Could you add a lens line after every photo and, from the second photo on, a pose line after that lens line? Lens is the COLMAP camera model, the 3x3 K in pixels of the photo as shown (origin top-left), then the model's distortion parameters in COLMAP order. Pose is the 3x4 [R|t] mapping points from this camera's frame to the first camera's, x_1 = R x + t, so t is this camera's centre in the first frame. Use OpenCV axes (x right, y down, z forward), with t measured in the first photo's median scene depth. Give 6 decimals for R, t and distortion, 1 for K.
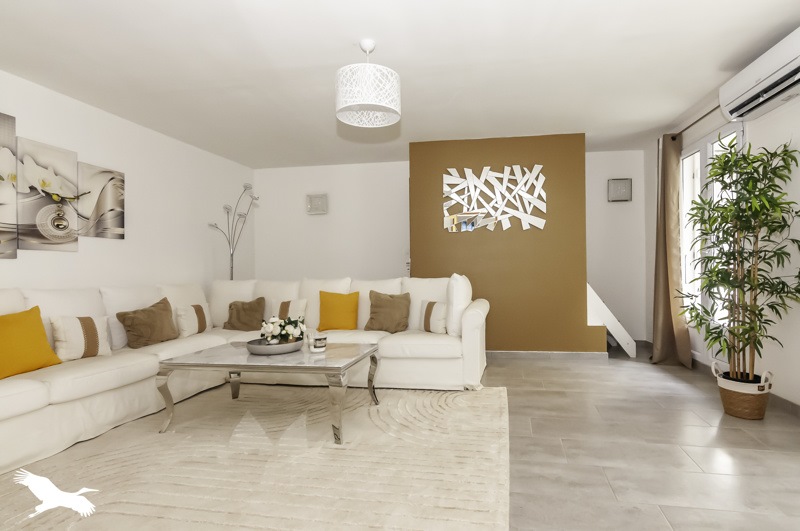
lens RADIAL K [[399.8, 0, 420.0], [0, 399.8, 267.9], [0, 0, 1]] dist [-0.000121, 0.000096]
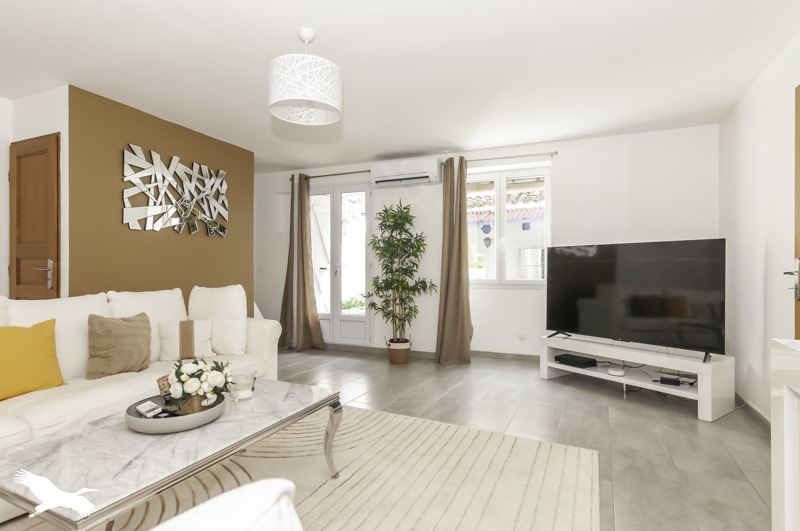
lens RADIAL K [[399.8, 0, 403.0], [0, 399.8, 269.8], [0, 0, 1]] dist [-0.000121, 0.000096]
pose [[0.268781, 0.012911, 0.963115, -0.517531], [-0.006058, 0.999913, -0.011714, -0.007817], [-0.963182, -0.002686, 0.268836, 0.311143]]
